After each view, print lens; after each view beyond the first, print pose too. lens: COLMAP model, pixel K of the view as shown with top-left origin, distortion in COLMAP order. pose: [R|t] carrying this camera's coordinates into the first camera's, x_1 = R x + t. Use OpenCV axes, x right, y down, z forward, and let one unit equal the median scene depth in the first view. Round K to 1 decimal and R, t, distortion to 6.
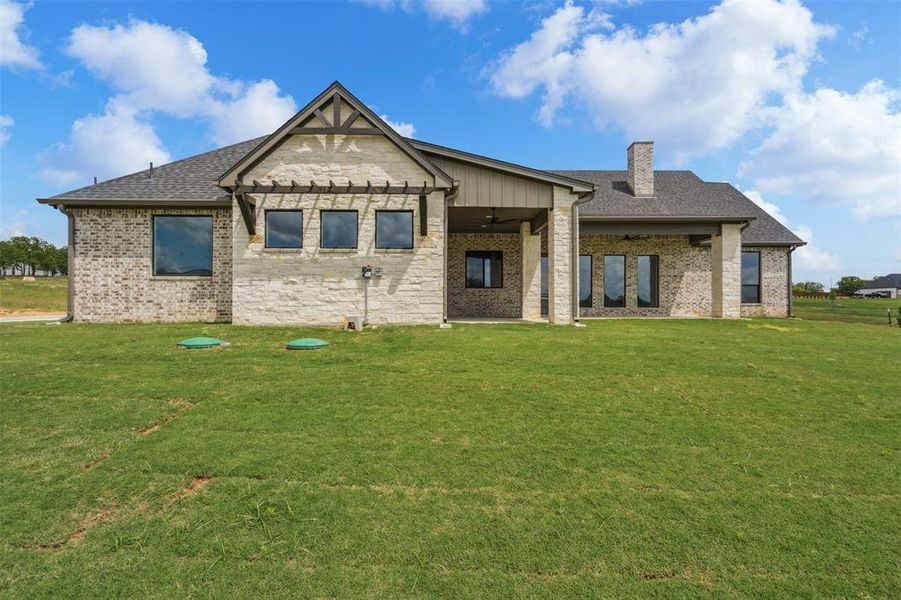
lens RADIAL K [[406.5, 0, 451.8], [0, 406.5, 311.0], [0, 0, 1]] dist [0.001302, 0.000062]
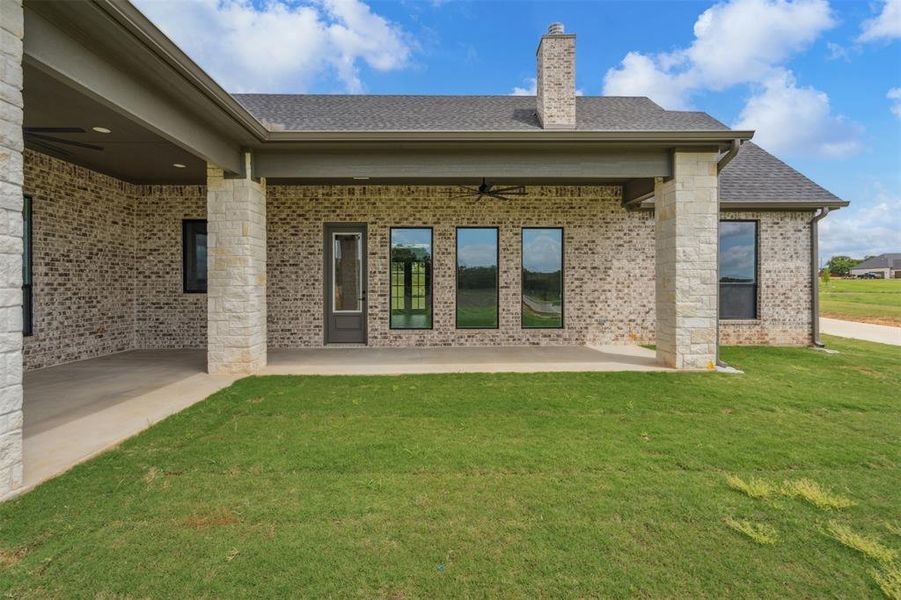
lens RADIAL K [[409.0, 0, 446.8], [0, 409.0, 296.5], [0, 0, 1]] dist [0.001116, 0.000481]
pose [[0.999909, -0.005001, 0.012561, 0.354597], [0.004864, 0.999929, 0.010892, -0.056279], [-0.012614, -0.010830, 0.999862, 0.482500]]
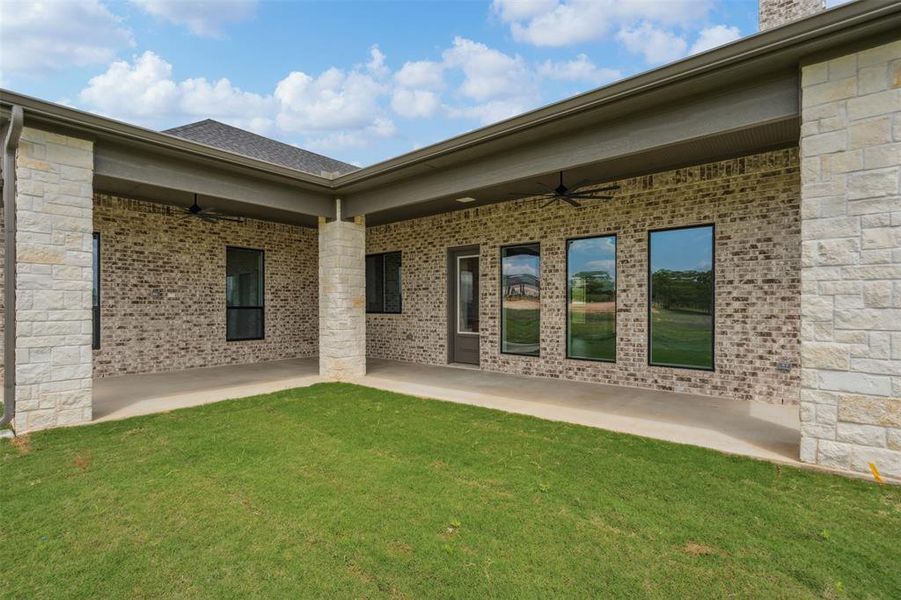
lens RADIAL K [[411.3, 0, 452.1], [0, 411.3, 314.9], [0, 0, 1]] dist [0.002445, 0.000478]
pose [[0.773503, 0.009935, -0.633715, 0.560850], [-0.007779, 0.999951, 0.006182, -0.058745], [0.633745, 0.000148, 0.773542, 0.580603]]
